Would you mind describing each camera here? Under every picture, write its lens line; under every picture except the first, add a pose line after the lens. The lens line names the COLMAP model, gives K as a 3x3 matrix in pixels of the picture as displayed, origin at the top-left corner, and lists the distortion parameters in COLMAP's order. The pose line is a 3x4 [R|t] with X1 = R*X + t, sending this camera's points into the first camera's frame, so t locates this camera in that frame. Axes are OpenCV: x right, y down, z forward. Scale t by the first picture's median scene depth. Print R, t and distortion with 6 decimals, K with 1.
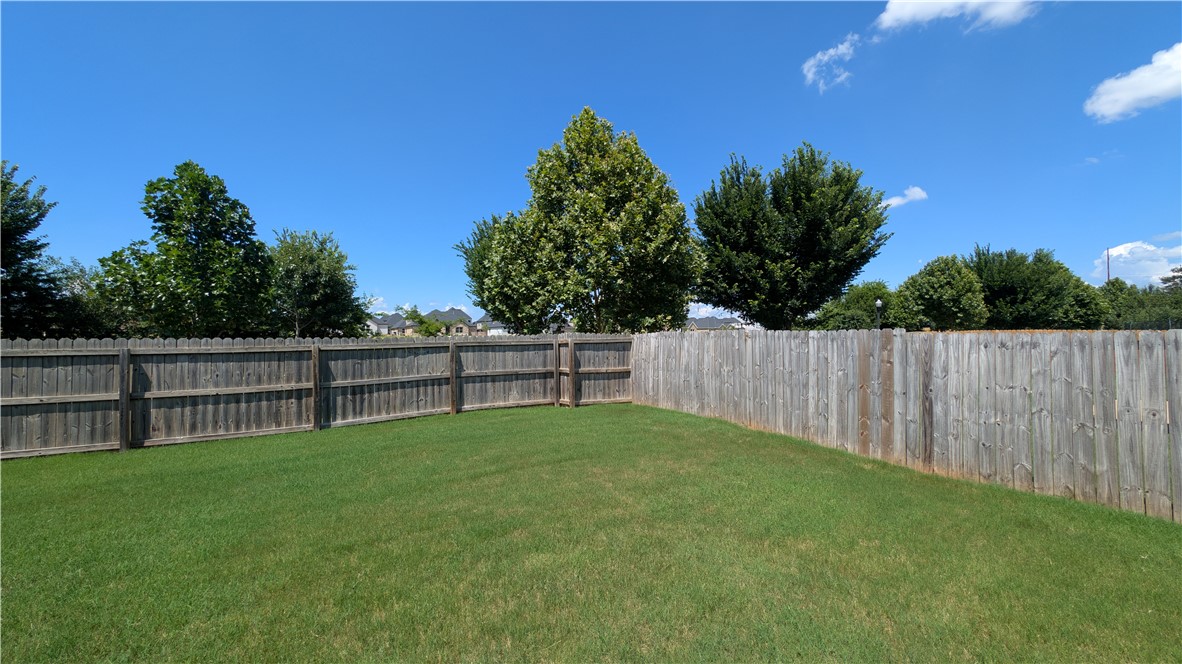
lens RADIAL K [[416.9, 0, 587.3], [0, 416.9, 332.3], [0, 0, 1]] dist [0.001747, -0.001854]
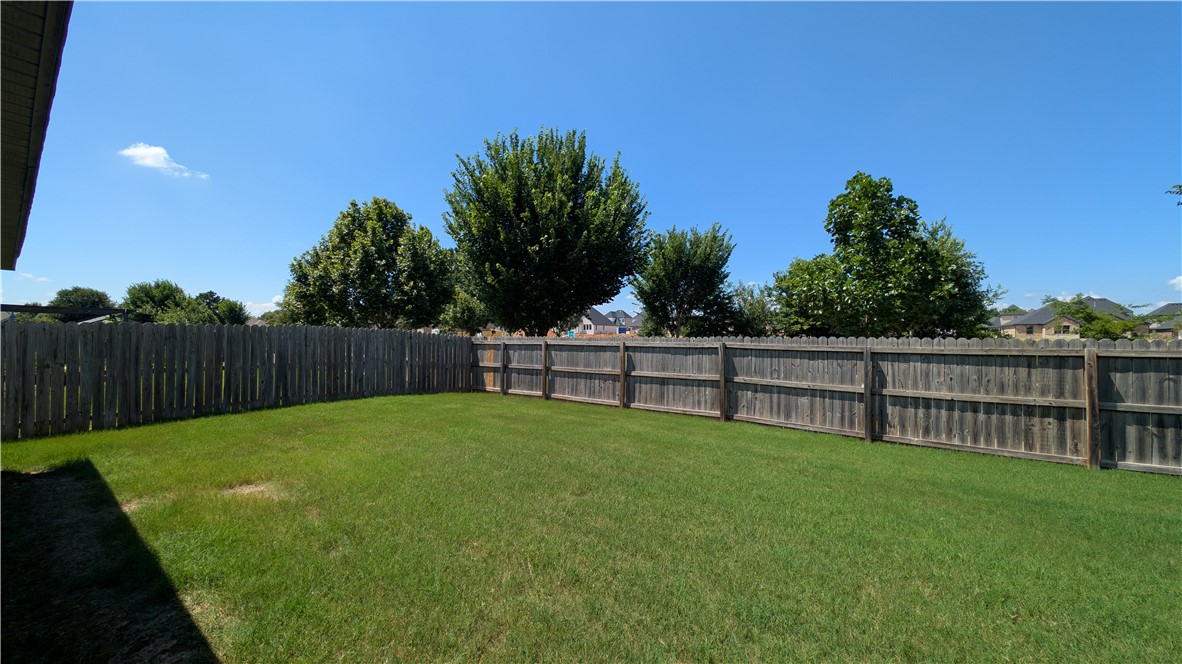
lens RADIAL K [[416.9, 0, 587.3], [0, 416.9, 332.3], [0, 0, 1]] dist [0.001747, -0.001854]
pose [[0.384920, -0.001534, -0.922949, -0.253609], [-0.000198, 0.999998, -0.001745, 0.002353], [0.922950, 0.000855, 0.384919, -0.064769]]
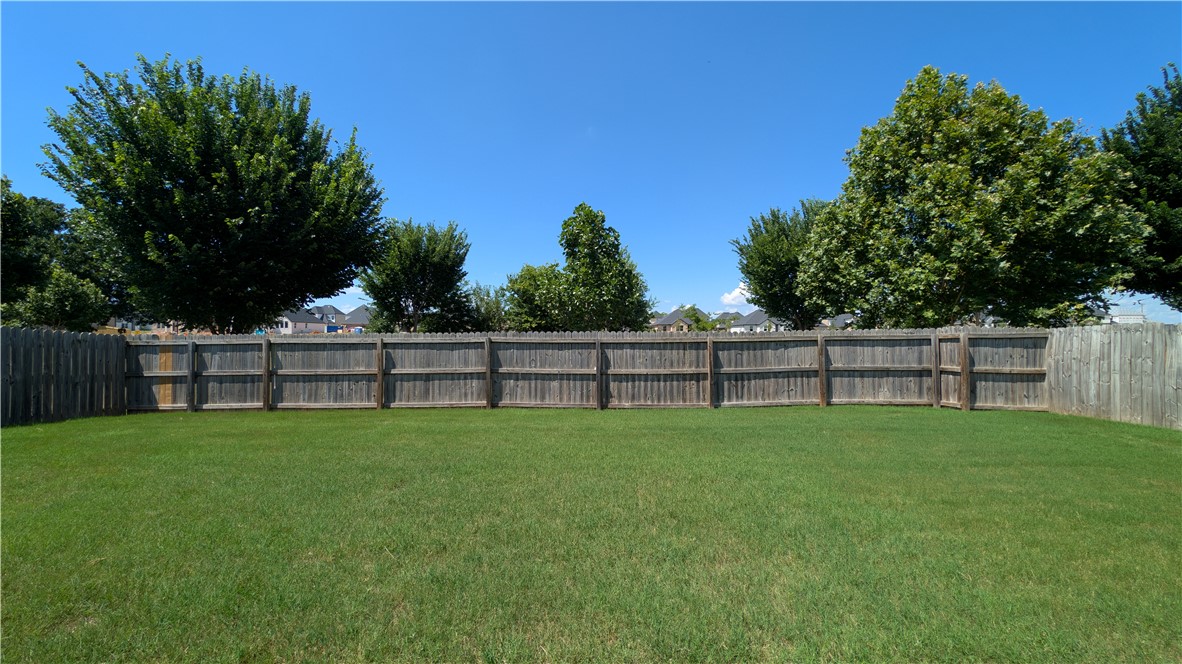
lens RADIAL K [[416.9, 0, 587.3], [0, 416.9, 332.3], [0, 0, 1]] dist [0.001747, -0.001854]
pose [[0.856854, -0.001199, -0.515557, -0.264673], [0.003313, 0.999989, 0.003180, 0.008605], [0.515548, -0.004432, 0.856849, -0.166774]]
